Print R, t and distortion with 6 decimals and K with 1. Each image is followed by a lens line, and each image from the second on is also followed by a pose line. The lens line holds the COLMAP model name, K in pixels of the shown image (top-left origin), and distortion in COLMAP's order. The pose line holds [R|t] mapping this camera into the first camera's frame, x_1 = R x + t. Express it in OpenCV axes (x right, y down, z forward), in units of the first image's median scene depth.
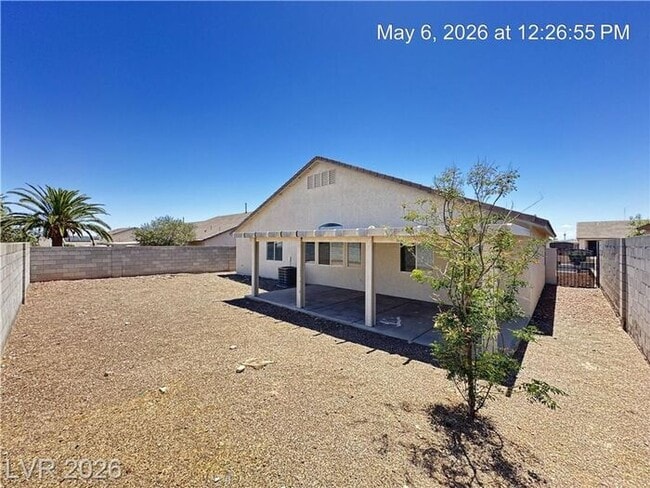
lens RADIAL K [[259.7, 0, 325.0], [0, 259.7, 244.0], [0, 0, 1]] dist [0.001388, 0.000253]
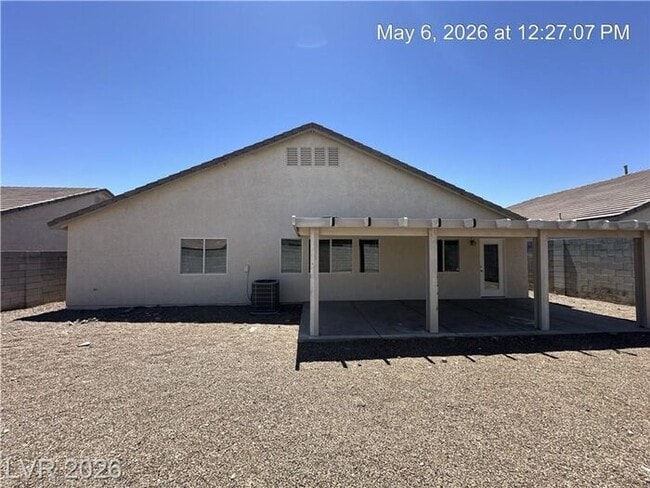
lens RADIAL K [[259.7, 0, 325.0], [0, 259.7, 244.0], [0, 0, 1]] dist [0.001388, 0.000253]
pose [[0.694374, -0.019643, 0.719346, -0.568410], [0.010285, 0.999796, 0.017373, -0.011293], [-0.719541, -0.004665, 0.694435, 0.490860]]
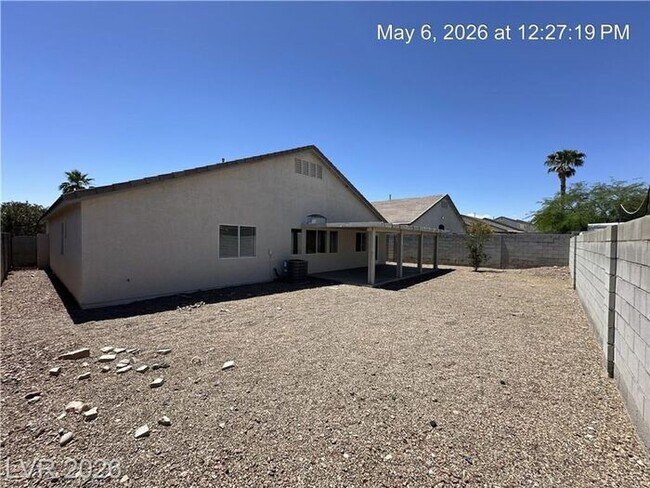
lens RADIAL K [[259.7, 0, 325.0], [0, 259.7, 244.0], [0, 0, 1]] dist [0.001388, 0.000253]
pose [[-0.010668, -0.057973, 0.998261, -1.117195], [-0.041486, 0.997484, 0.057484, -0.018259], [-0.999082, -0.040800, -0.013046, 1.006380]]
